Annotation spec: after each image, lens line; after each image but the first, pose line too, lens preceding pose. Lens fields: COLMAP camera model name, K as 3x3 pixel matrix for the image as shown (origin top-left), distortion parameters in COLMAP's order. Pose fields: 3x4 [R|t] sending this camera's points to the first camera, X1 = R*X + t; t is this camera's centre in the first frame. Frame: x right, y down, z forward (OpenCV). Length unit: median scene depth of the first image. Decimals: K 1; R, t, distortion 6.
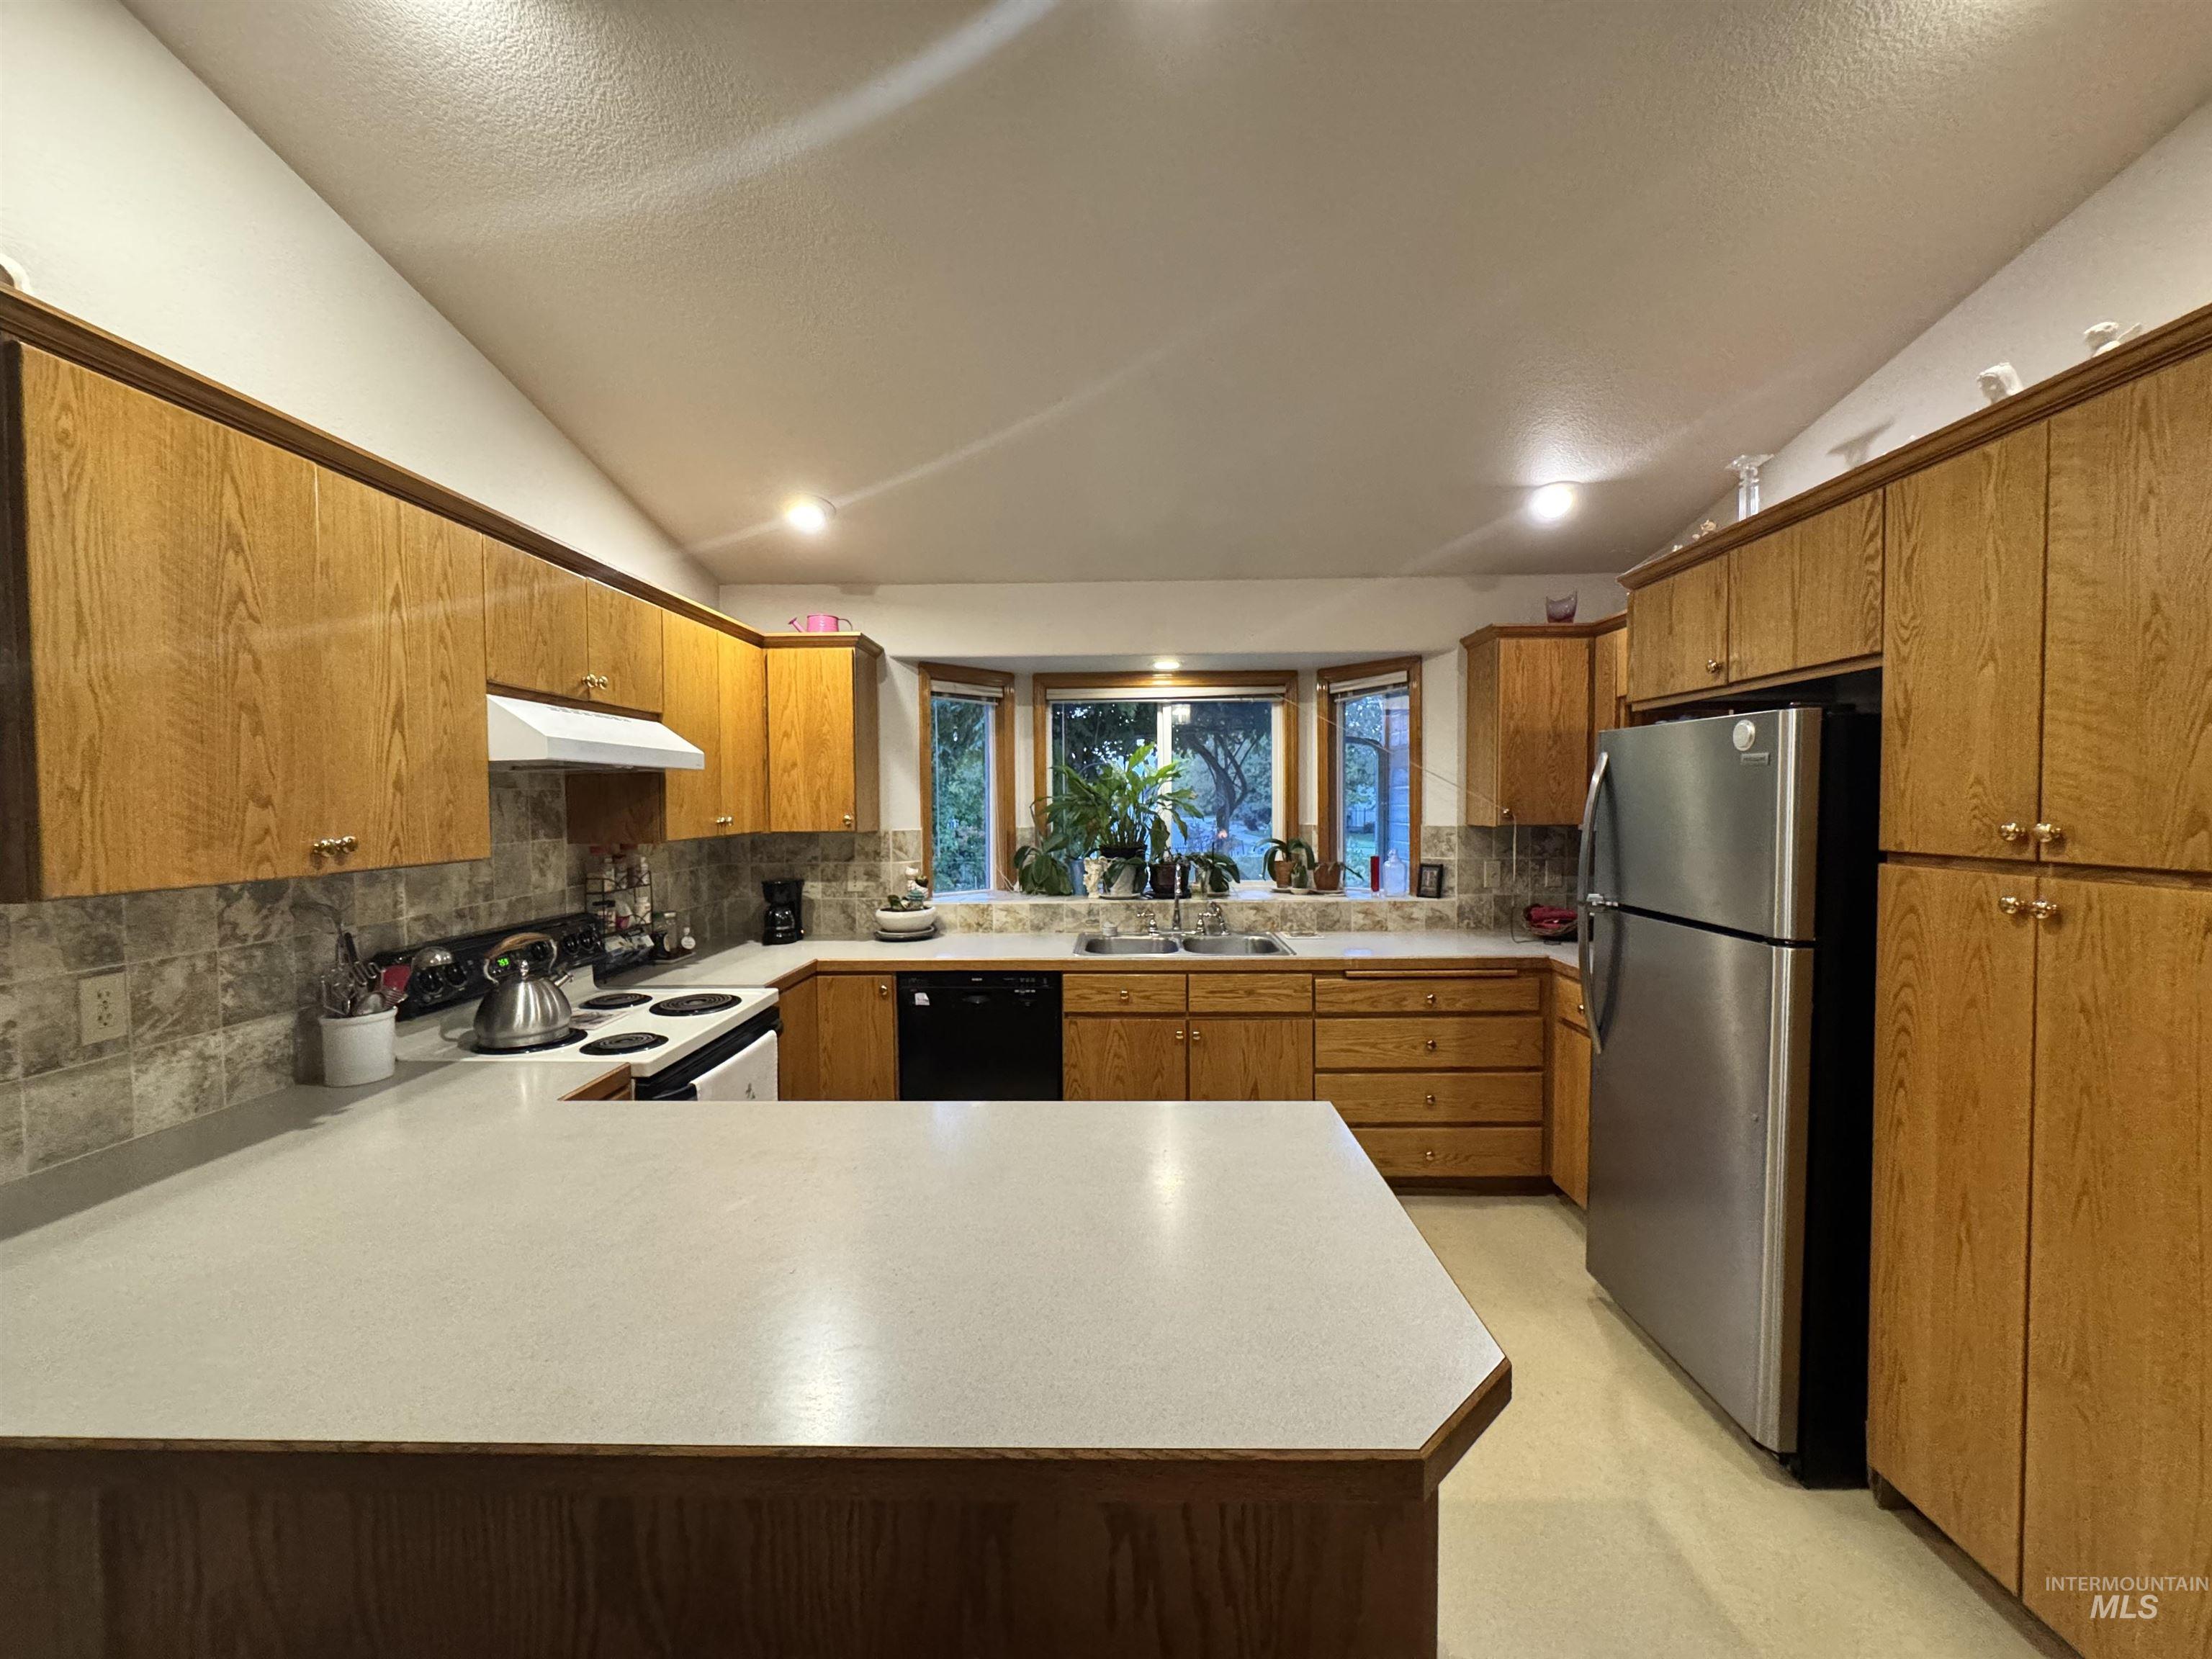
lens RADIAL K [[881.3, 0, 1106.0], [0, 881.3, 829.5], [0, 0, 1]] dist [-0.006359, 0.000339]
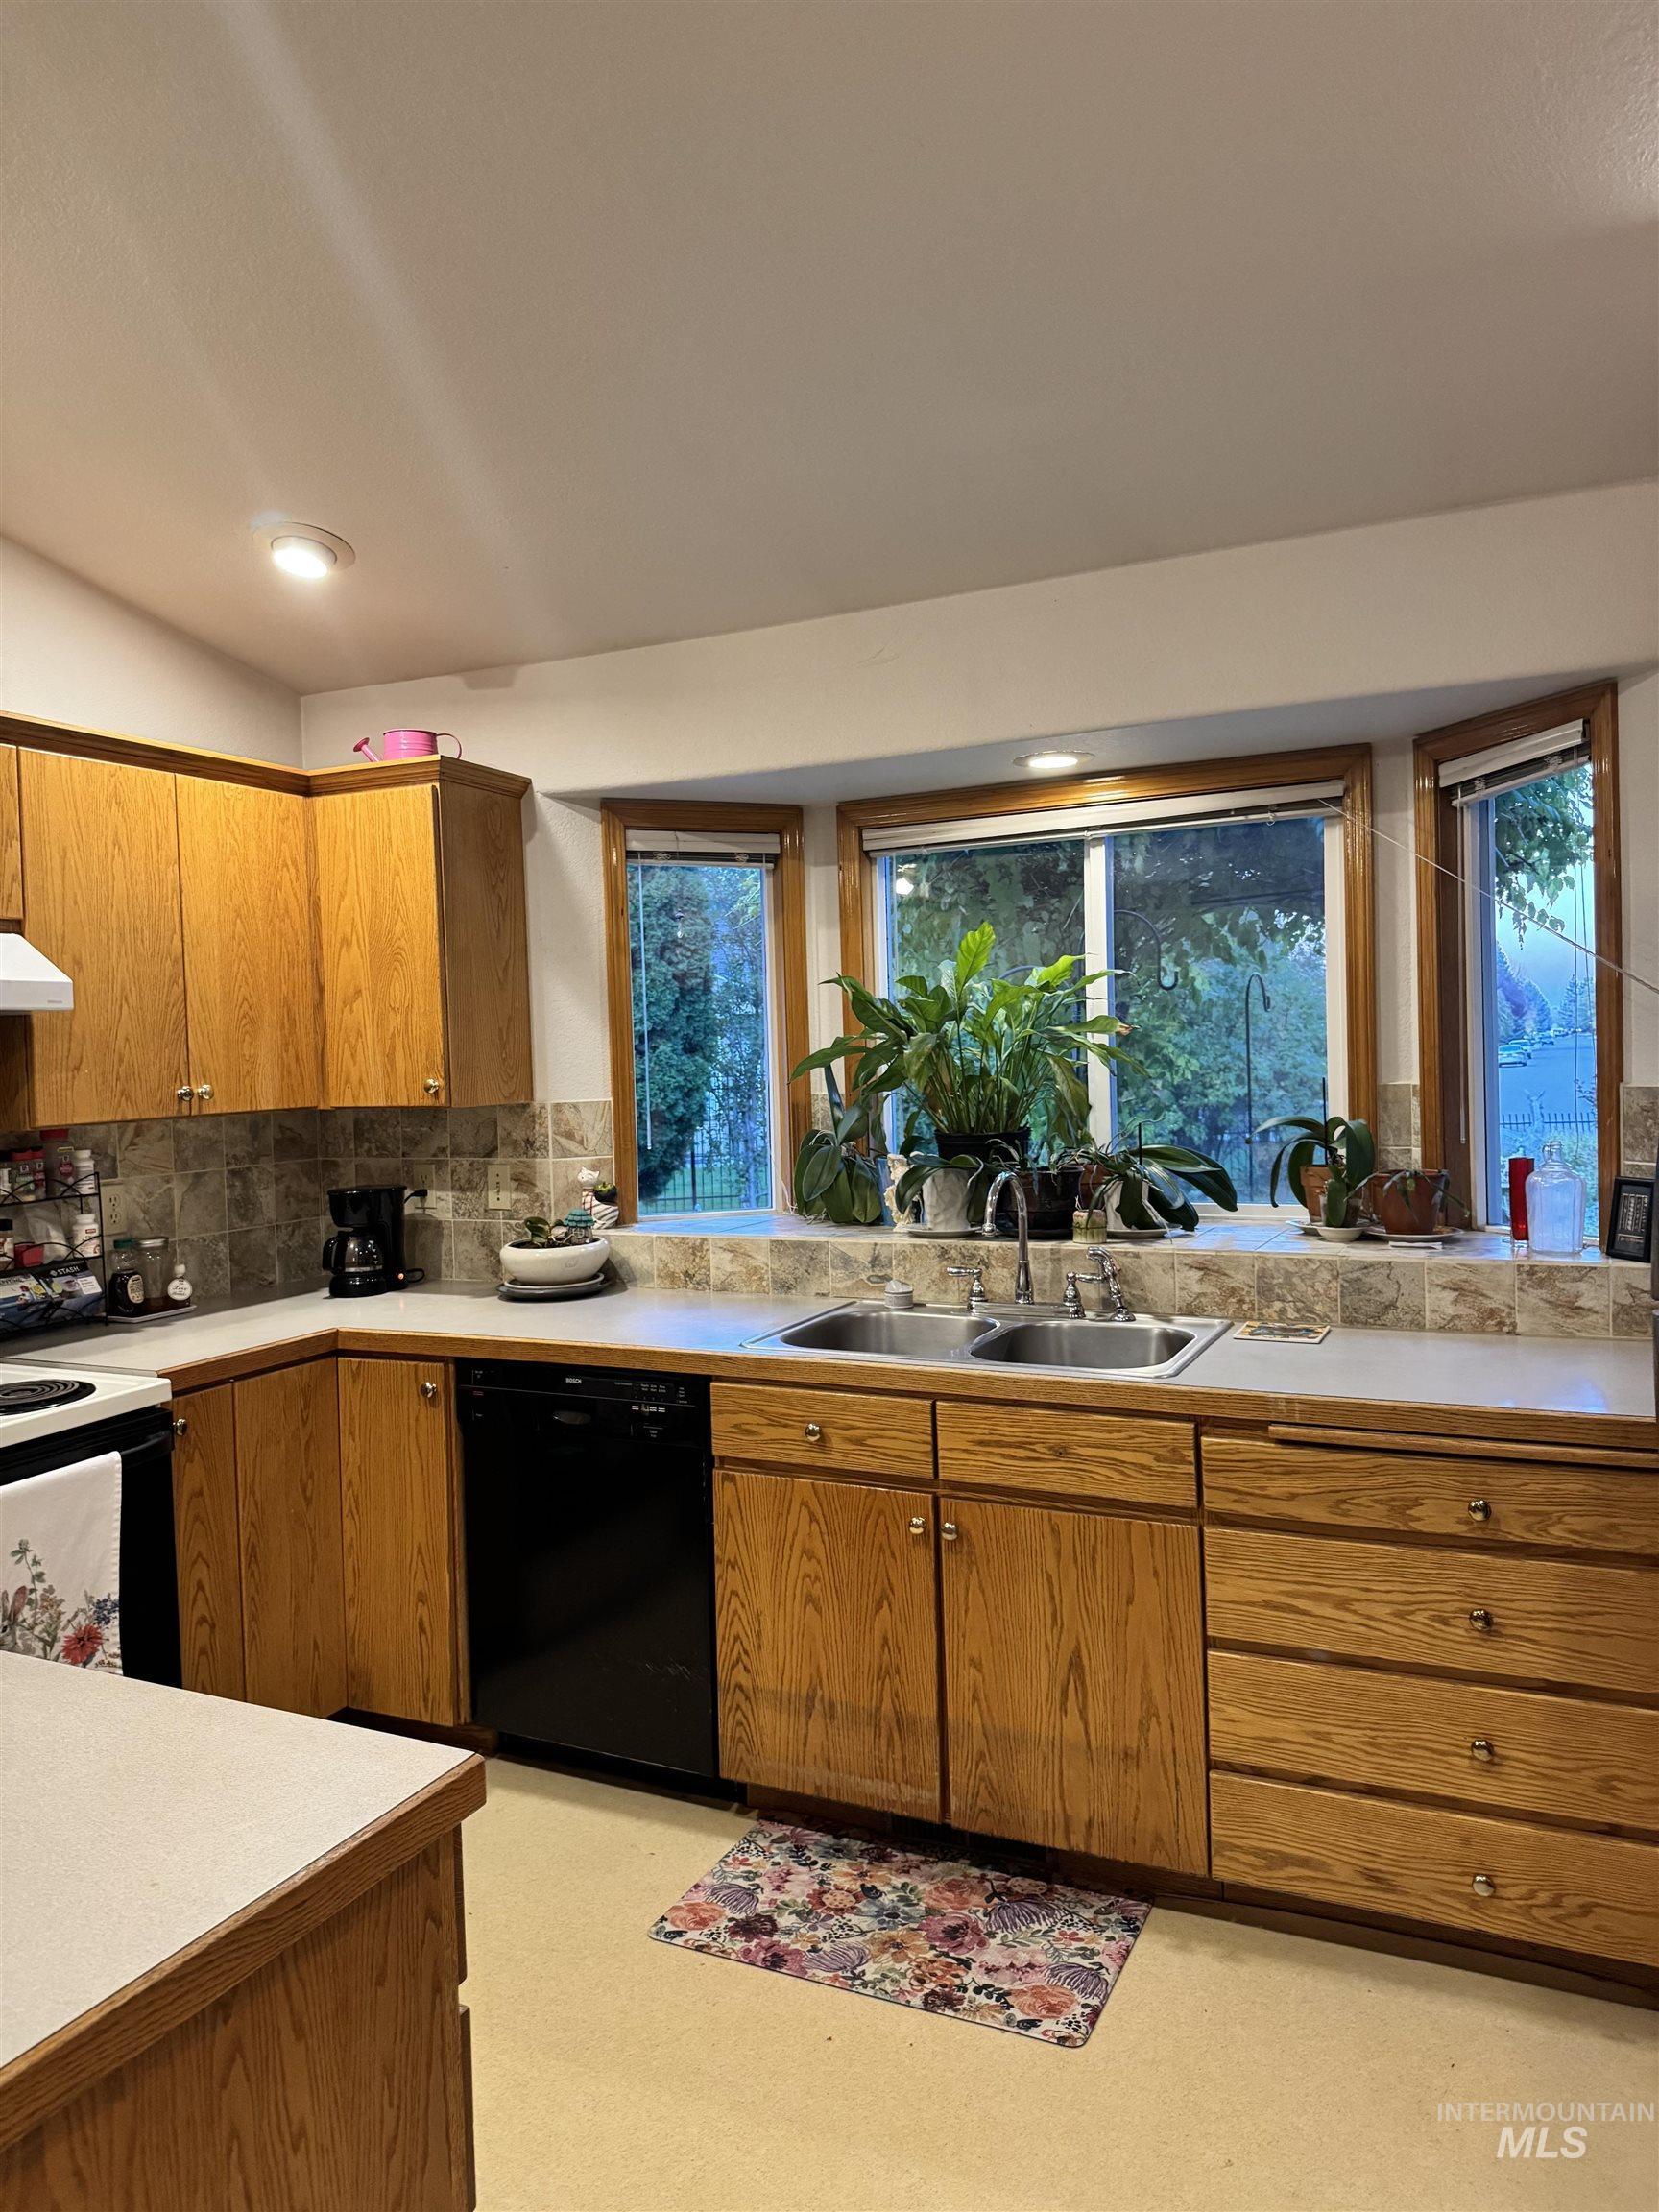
lens RADIAL K [[1533.4, 0, 809.0], [0, 1533.4, 1110.1], [0, 0, 1]] dist [0.118776, -0.213470]
pose [[0.909242, -0.001305, -0.416267, 0.382208], [0.008223, 0.999856, 0.014827, -0.009119], [0.416188, -0.016904, 0.909122, 0.202600]]
